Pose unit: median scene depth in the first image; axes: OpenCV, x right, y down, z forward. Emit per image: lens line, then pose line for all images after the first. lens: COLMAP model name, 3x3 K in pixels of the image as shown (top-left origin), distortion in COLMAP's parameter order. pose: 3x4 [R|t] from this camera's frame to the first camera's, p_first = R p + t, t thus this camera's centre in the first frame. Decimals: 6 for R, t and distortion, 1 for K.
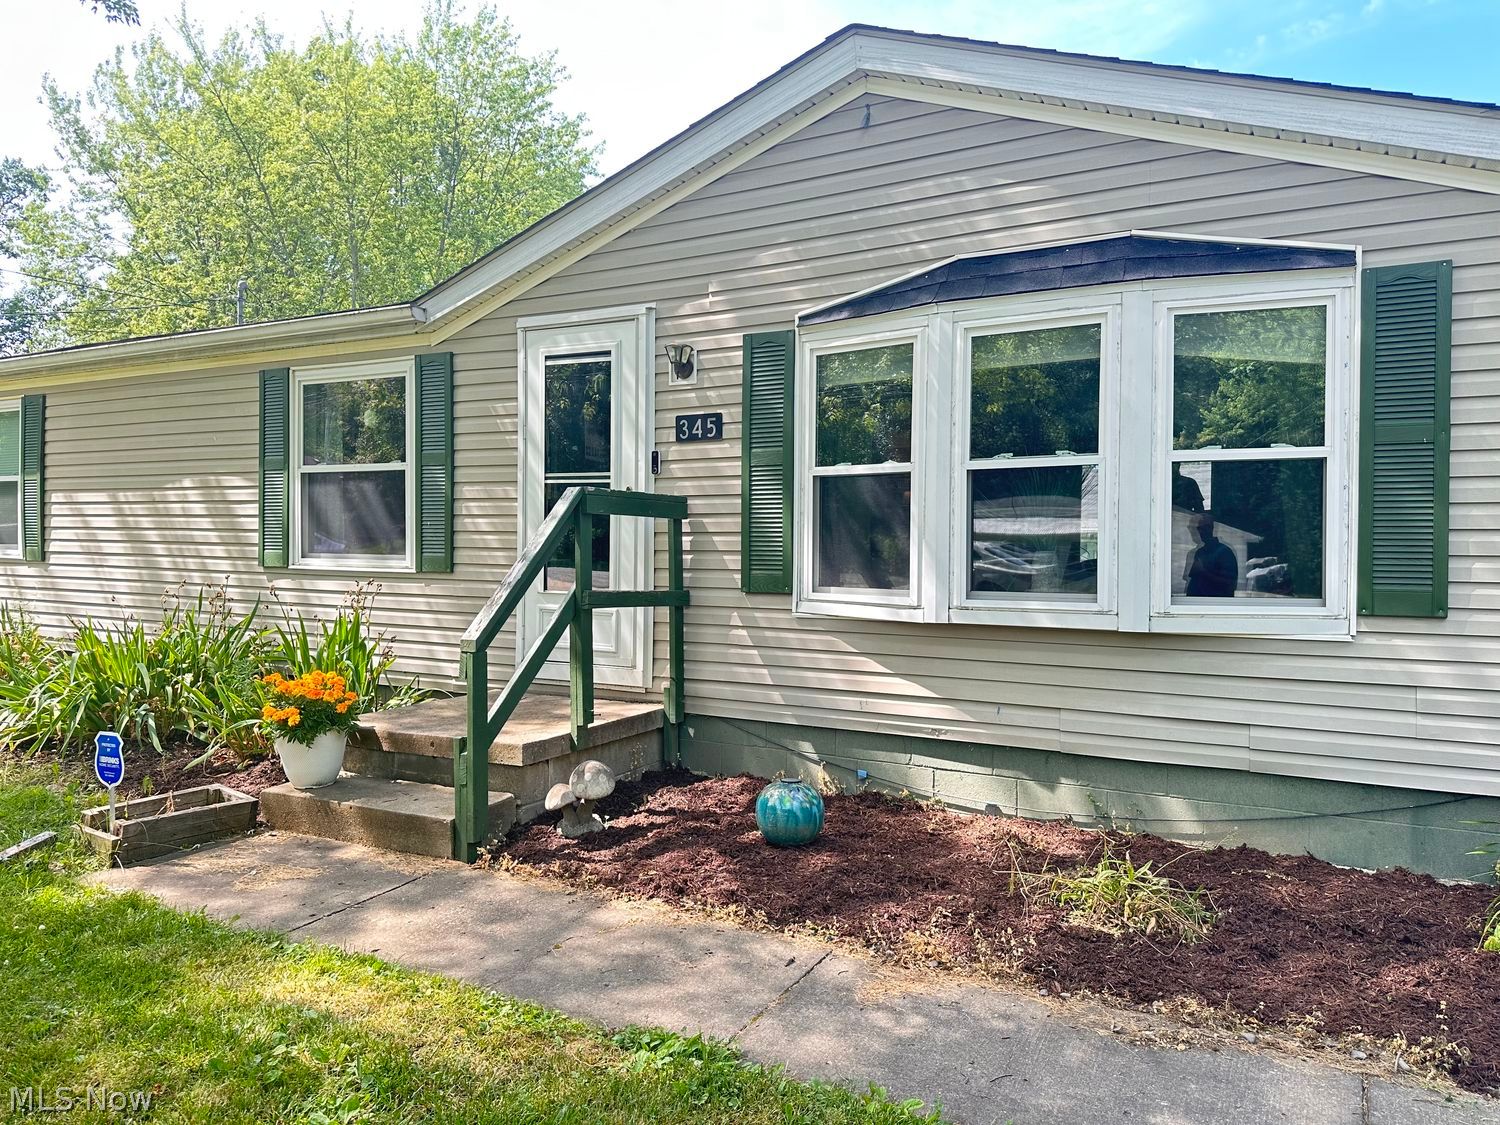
lens RADIAL K [[1039.7, 0, 750.0], [0, 1039.7, 562.5], [0, 0, 1]] dist [0.117861, -0.146852]
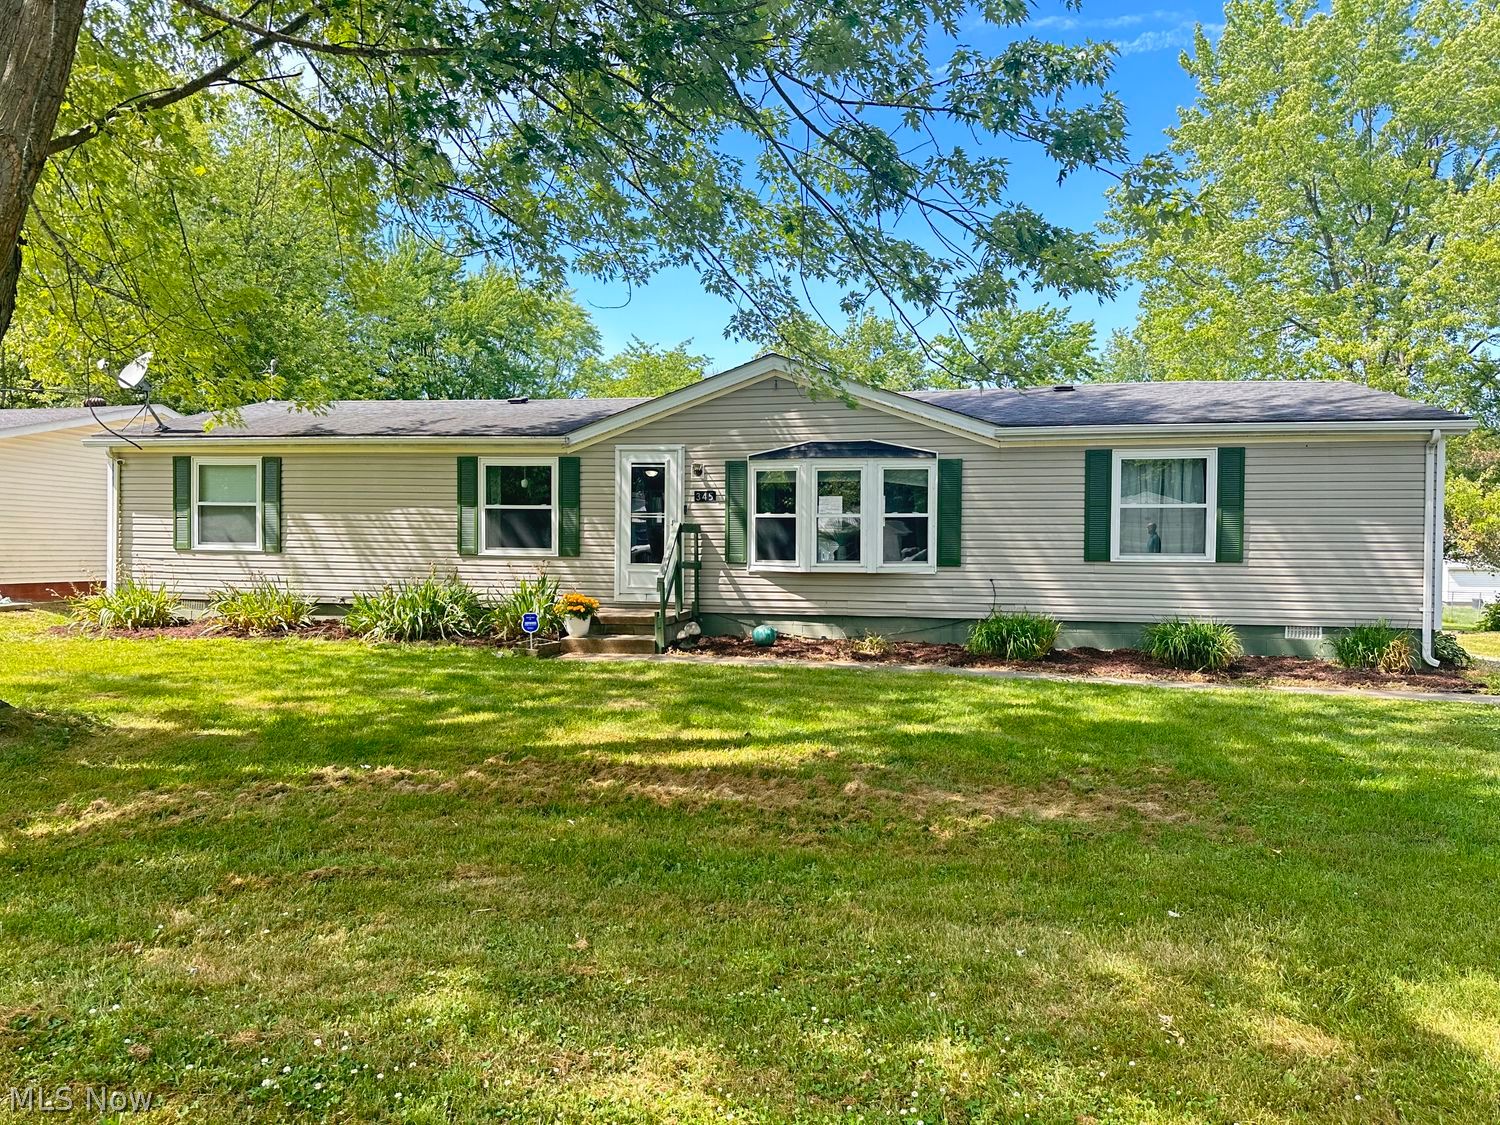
lens RADIAL K [[1039.7, 0, 750.0], [0, 1039.7, 562.5], [0, 0, 1]] dist [0.117861, -0.146852]
pose [[0.957583, -0.007301, 0.288064, -0.655540], [0.004622, 0.999940, 0.009981, 0.002889], [-0.288119, -0.008227, 0.957559, -1.385852]]
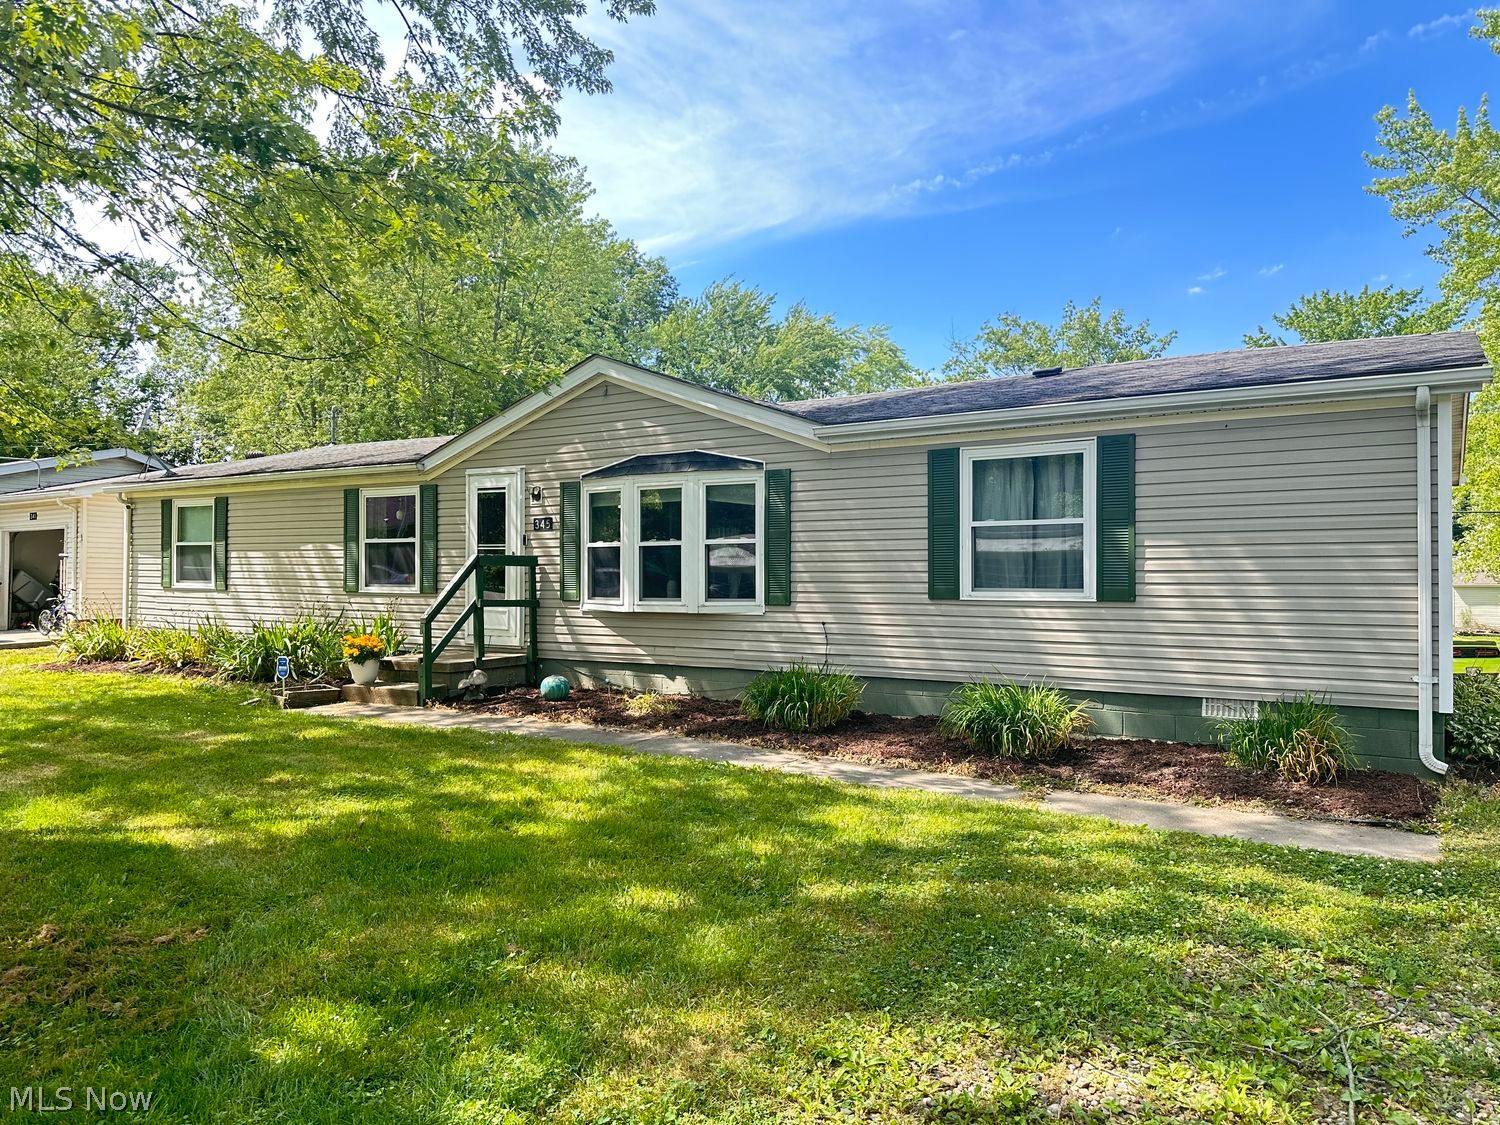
lens RADIAL K [[1039.7, 0, 750.0], [0, 1039.7, 562.5], [0, 0, 1]] dist [0.117861, -0.146852]
pose [[0.997510, -0.008141, -0.070047, 0.524819], [0.006182, 0.999585, -0.028143, 0.012627], [0.070247, 0.027640, 0.997147, -1.107186]]
